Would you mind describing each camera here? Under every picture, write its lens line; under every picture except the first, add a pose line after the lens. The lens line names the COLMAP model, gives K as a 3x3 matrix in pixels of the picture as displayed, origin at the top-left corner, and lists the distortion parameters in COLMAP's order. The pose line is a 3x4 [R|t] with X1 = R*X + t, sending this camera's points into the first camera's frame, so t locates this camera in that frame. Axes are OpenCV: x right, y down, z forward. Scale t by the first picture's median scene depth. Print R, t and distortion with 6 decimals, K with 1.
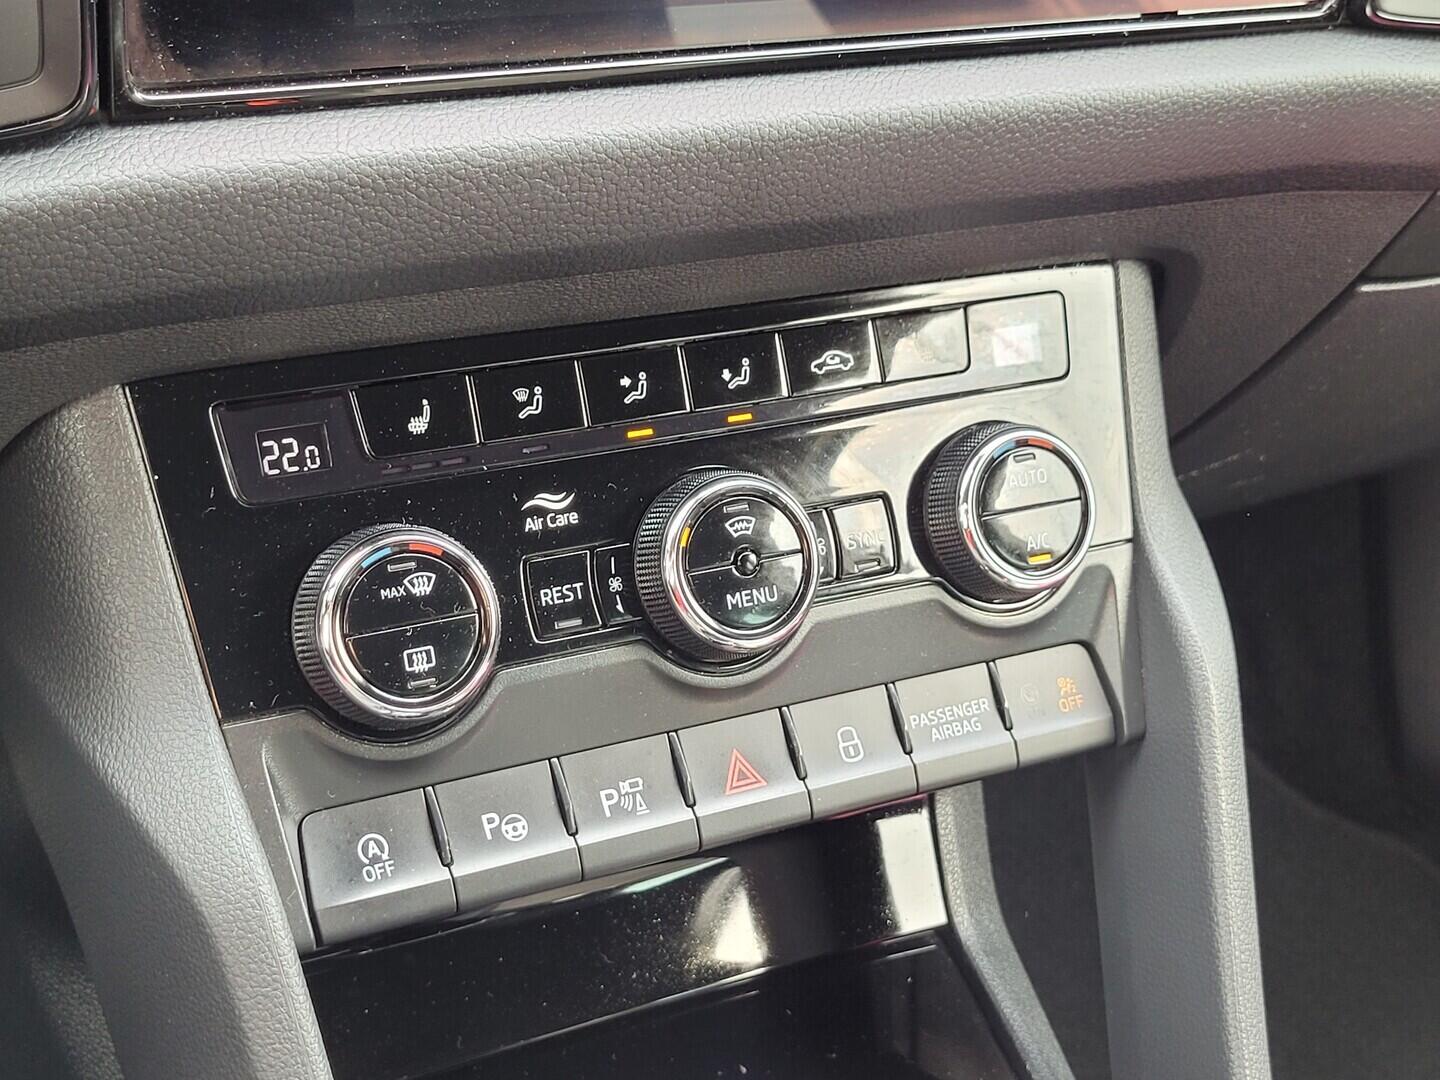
lens RADIAL K [[2188.0, 0, 715.5], [0, 2188.0, 566.7], [0, 0, 1]] dist [0.016620, 0.040391]
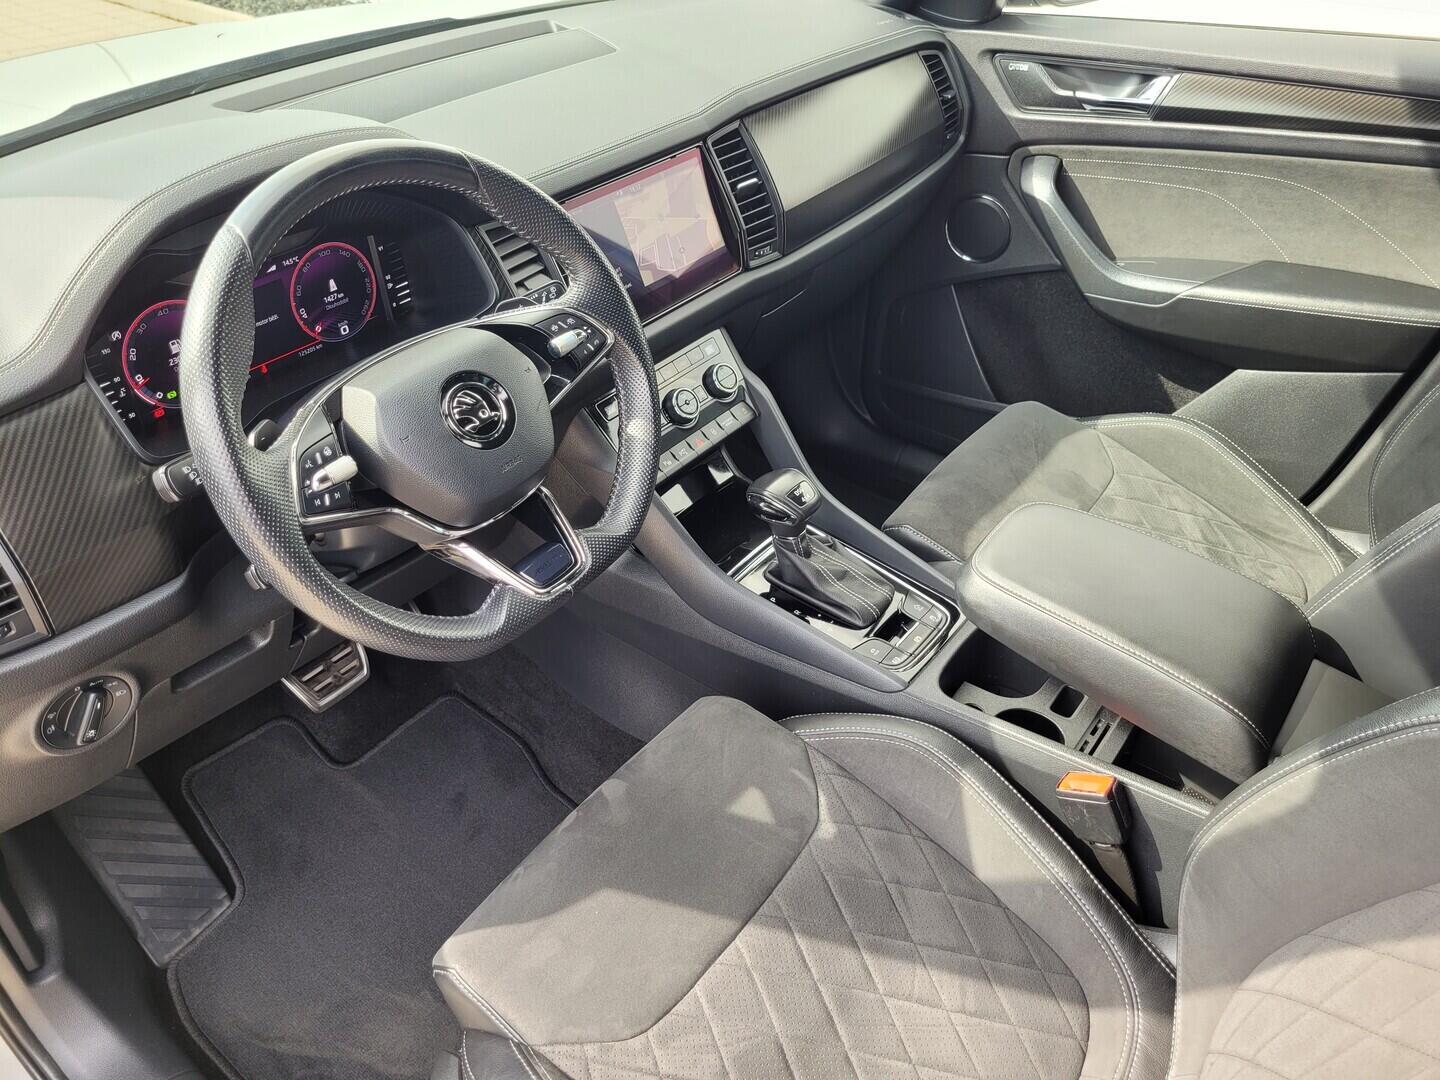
lens RADIAL K [[1104.9, 0, 716.6], [0, 1104.9, 526.0], [0, 0, 1]] dist [0.043671, -0.046331]
pose [[0.891445, -0.384783, 0.239307, -0.698140], [0.383684, 0.921935, 0.053121, 0.162590], [-0.241066, 0.044464, 0.969490, -1.654290]]
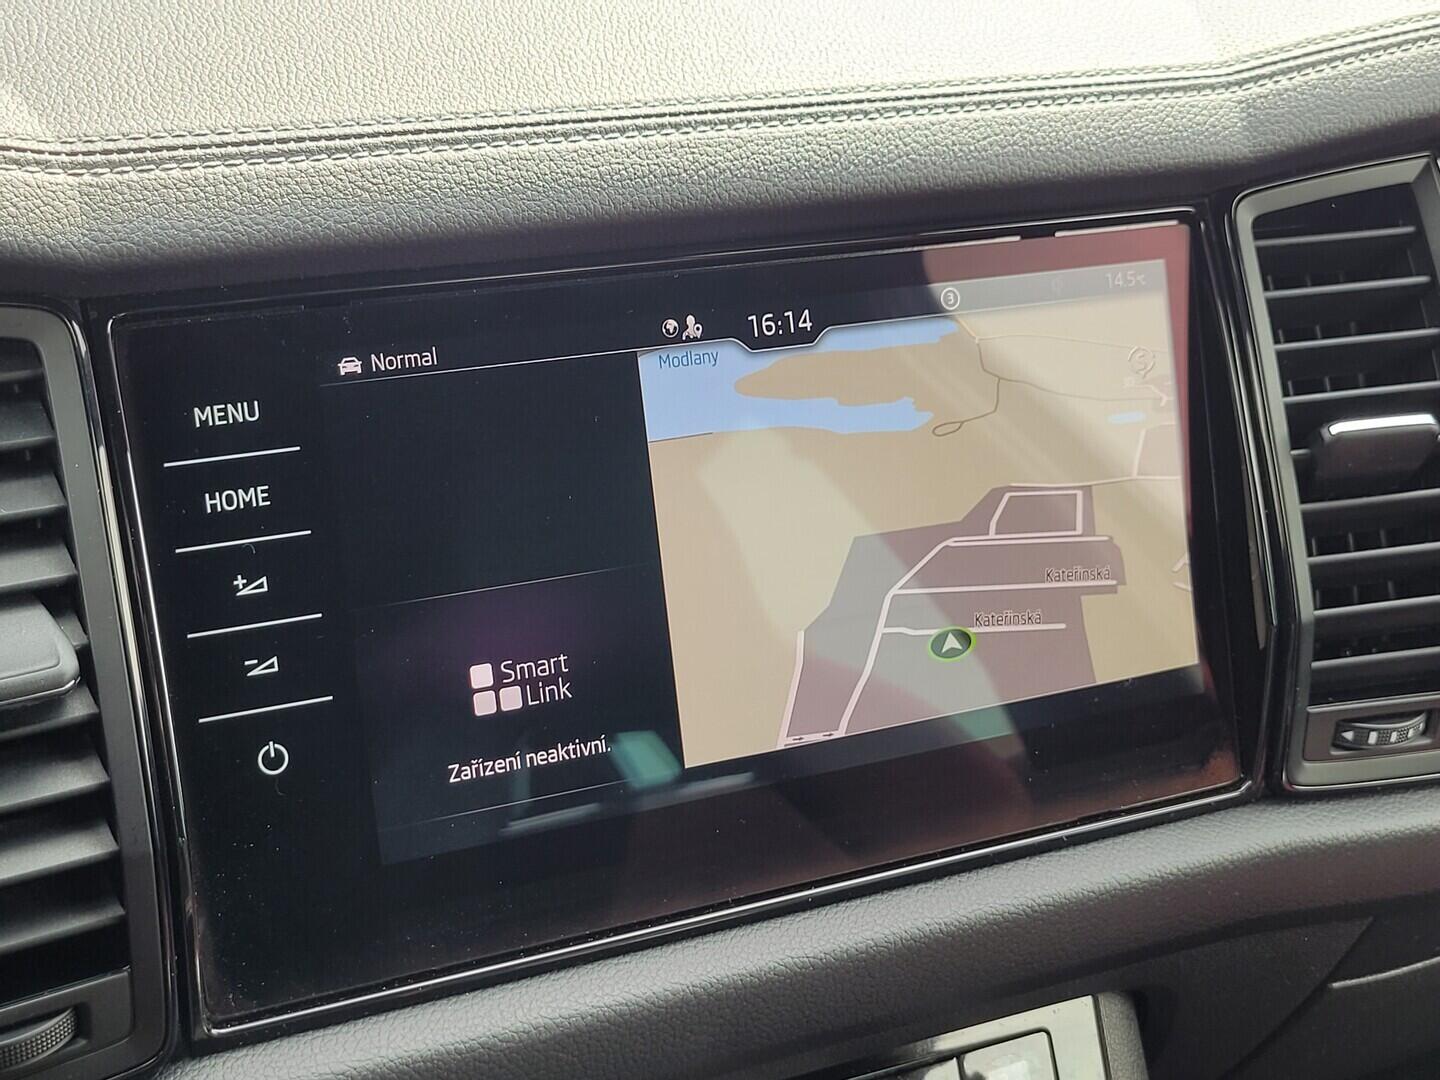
lens RADIAL K [[2203.4, 0, 720.0], [0, 2203.4, 540.0], [0, 0, 1]] dist [0.004119, 0.092029]
pose [[0.995897, -0.071696, -0.055212, 0.082457], [0.059324, 0.978012, -0.199931, -0.177591], [0.068333, 0.195836, 0.978253, -0.182172]]
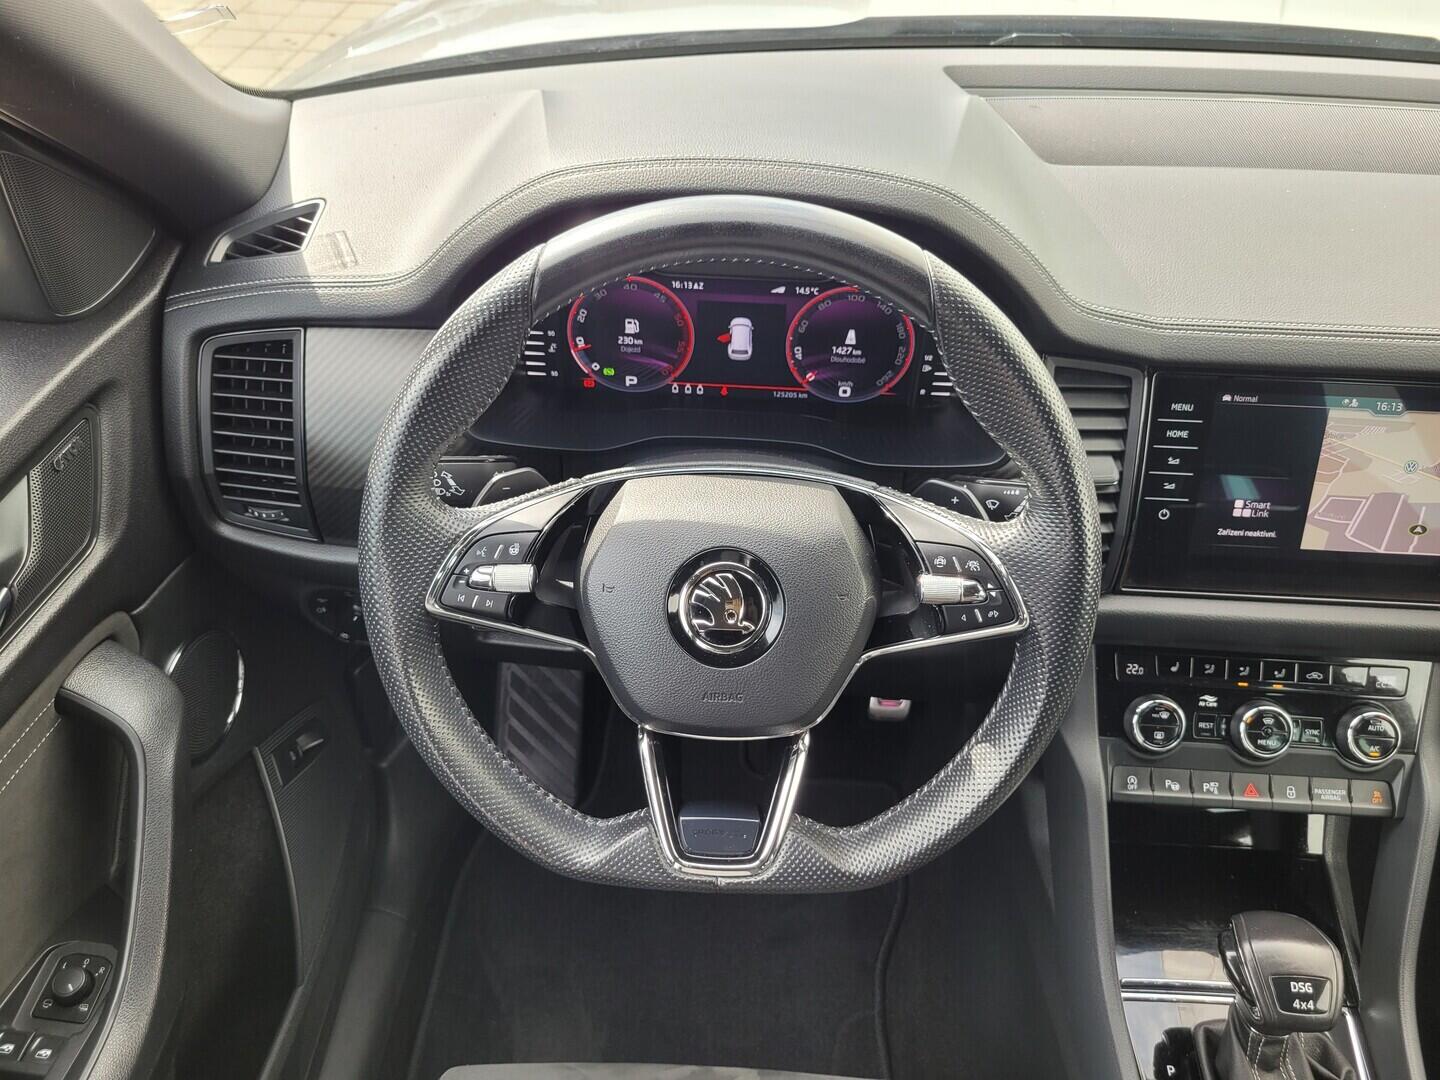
lens RADIAL K [[1113.3, 0, 707.9], [0, 1113.3, 538.1], [0, 0, 1]] dist [0.036579, -0.042082]
pose [[0.855295, 0.220335, -0.468959, 0.020970], [-0.214486, 0.974450, 0.066651, -0.224760], [0.471663, 0.043578, 0.880702, -0.936398]]
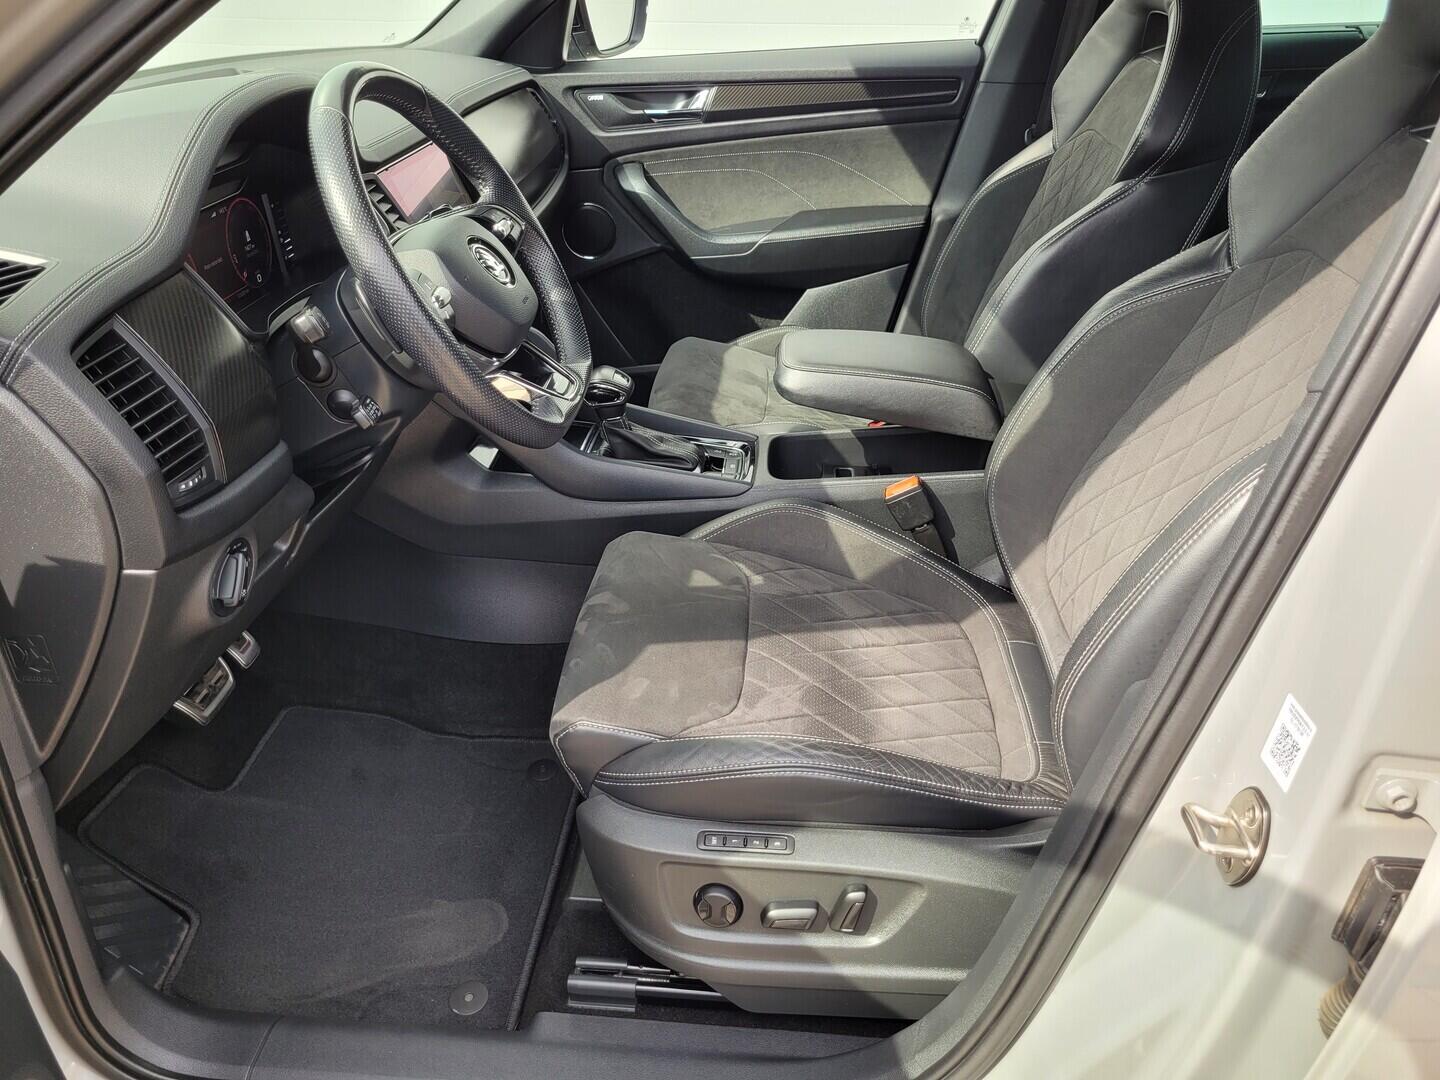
lens RADIAL K [[1104.9, 0, 716.6], [0, 1104.9, 526.0], [0, 0, 1]] dist [0.043671, -0.046331]
pose [[0.515289, -0.539635, 0.665787, -2.147477], [0.589994, 0.786832, 0.181116, 0.225934], [-0.621598, 0.299483, 0.723827, -1.615614]]
